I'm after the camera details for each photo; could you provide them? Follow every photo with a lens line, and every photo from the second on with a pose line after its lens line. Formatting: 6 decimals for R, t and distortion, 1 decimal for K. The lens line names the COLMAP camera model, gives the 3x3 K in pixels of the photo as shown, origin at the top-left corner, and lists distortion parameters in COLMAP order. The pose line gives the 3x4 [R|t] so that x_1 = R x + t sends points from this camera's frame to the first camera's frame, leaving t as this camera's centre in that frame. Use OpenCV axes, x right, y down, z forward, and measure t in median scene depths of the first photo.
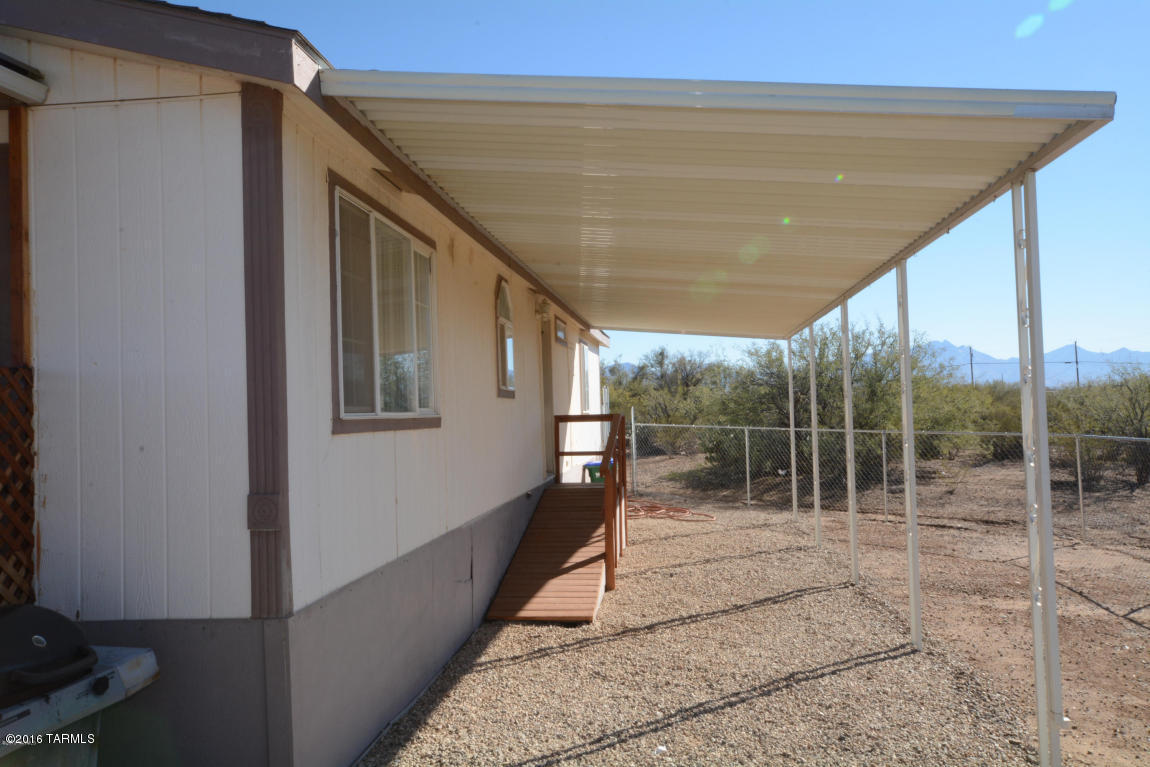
lens RADIAL K [[990.3, 0, 575.0], [0, 990.3, 383.5], [0, 0, 1]] dist [0.084974, 0.000411]
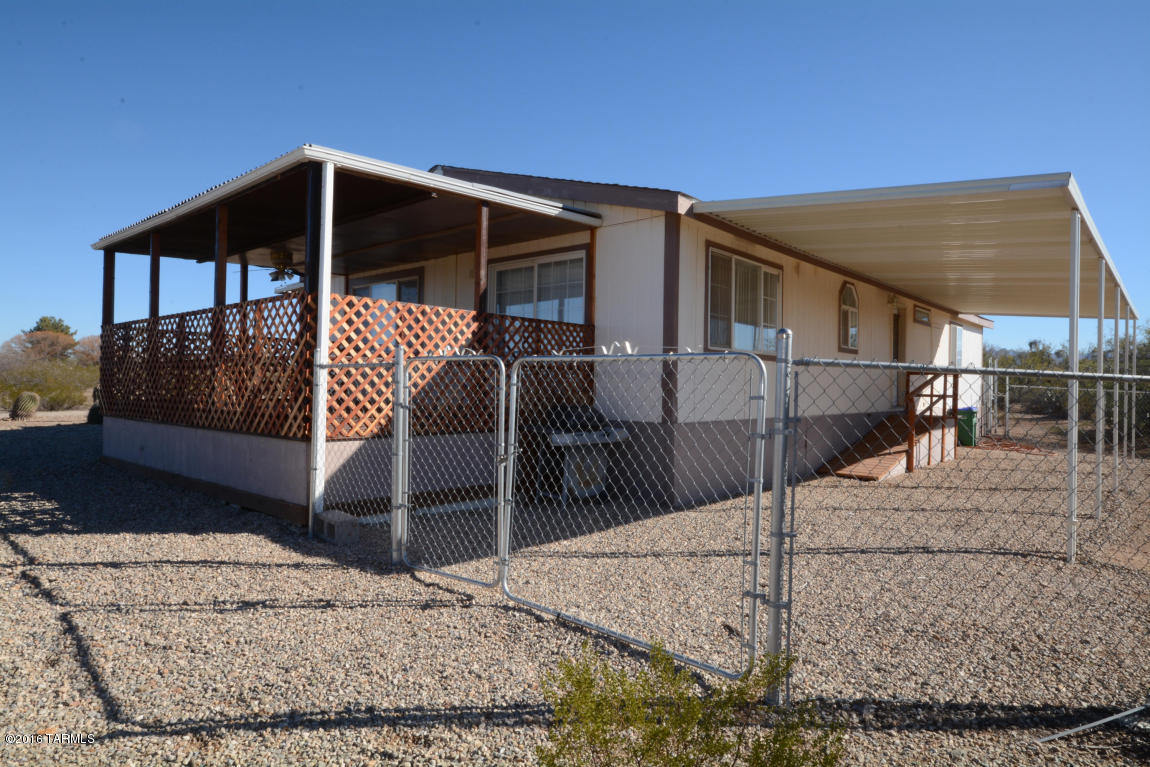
lens RADIAL K [[662.7, 0, 575.0], [0, 662.7, 383.5], [0, 0, 1]] dist [0.003747, 0.001321]
pose [[0.831449, 0.046764, -0.553630, 0.322073], [-0.024724, 0.998579, 0.047218, 0.045734], [0.555051, -0.025572, 0.831423, -0.395715]]
